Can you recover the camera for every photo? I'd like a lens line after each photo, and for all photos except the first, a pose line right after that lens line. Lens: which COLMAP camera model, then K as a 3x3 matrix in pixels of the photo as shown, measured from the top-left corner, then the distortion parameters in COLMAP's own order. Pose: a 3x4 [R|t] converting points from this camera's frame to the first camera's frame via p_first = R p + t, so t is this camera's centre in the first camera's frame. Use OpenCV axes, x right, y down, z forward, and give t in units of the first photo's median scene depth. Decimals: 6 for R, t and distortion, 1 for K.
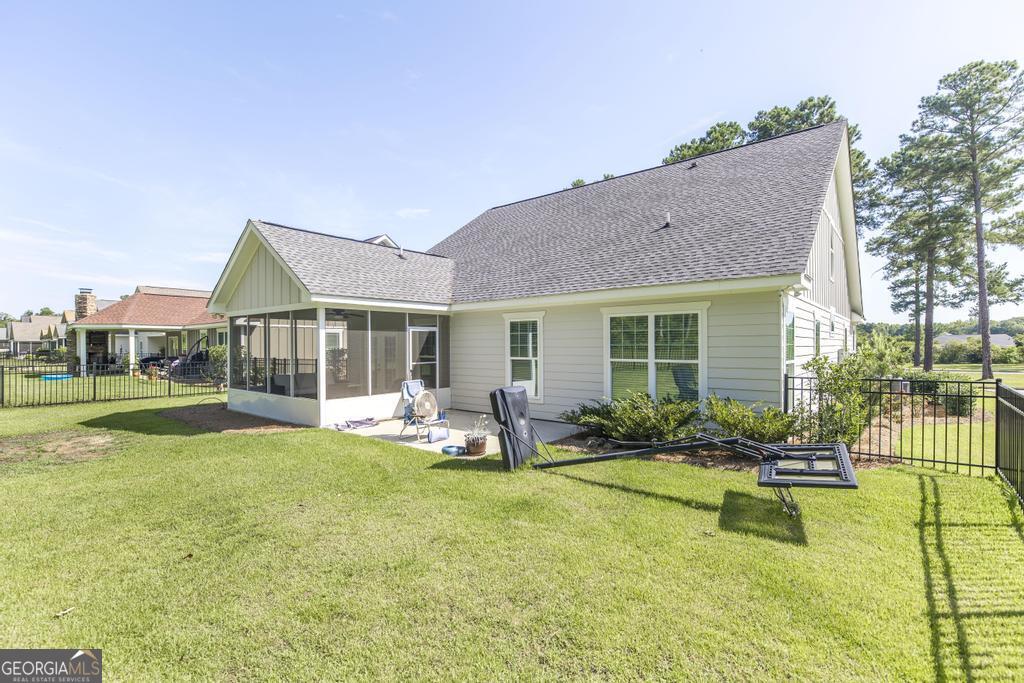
lens RADIAL K [[467.4, 0, 519.1], [0, 467.4, 341.4], [0, 0, 1]] dist [-0.010035, 0.001037]
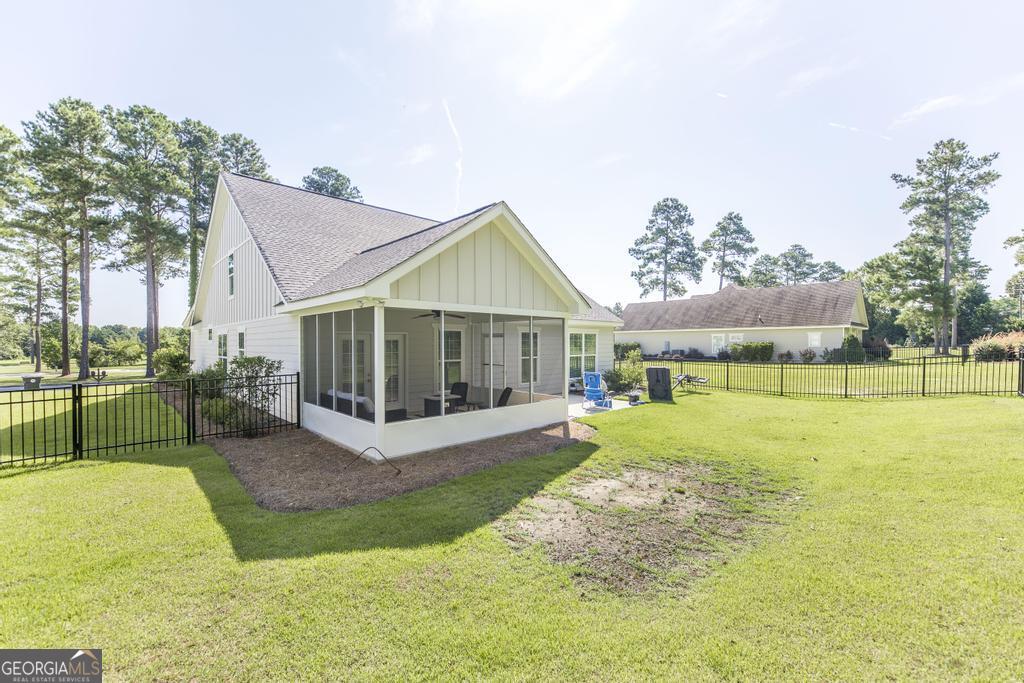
lens RADIAL K [[418.0, 0, 512.3], [0, 418.0, 343.2], [0, 0, 1]] dist [0.011188, -0.000209]
pose [[0.119403, 0.008019, 0.992813, -1.232689], [0.004962, 0.999950, -0.008674, 0.000580], [-0.992833, 0.005962, 0.119357, 0.835198]]
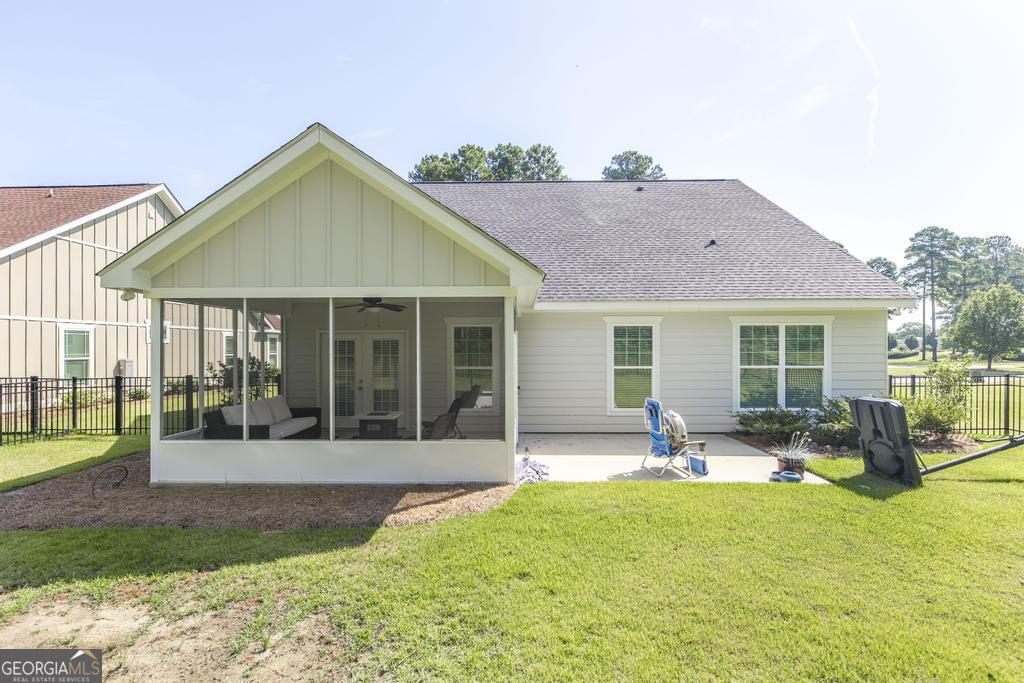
lens RADIAL K [[467.4, 0, 515.0], [0, 467.4, 346.9], [0, 0, 1]] dist [-0.010035, 0.001037]
pose [[0.783967, 0.005048, 0.620782, -0.728028], [-0.004361, 0.999987, -0.002624, -0.000038], [-0.620787, -0.000650, 0.783979, 0.435633]]
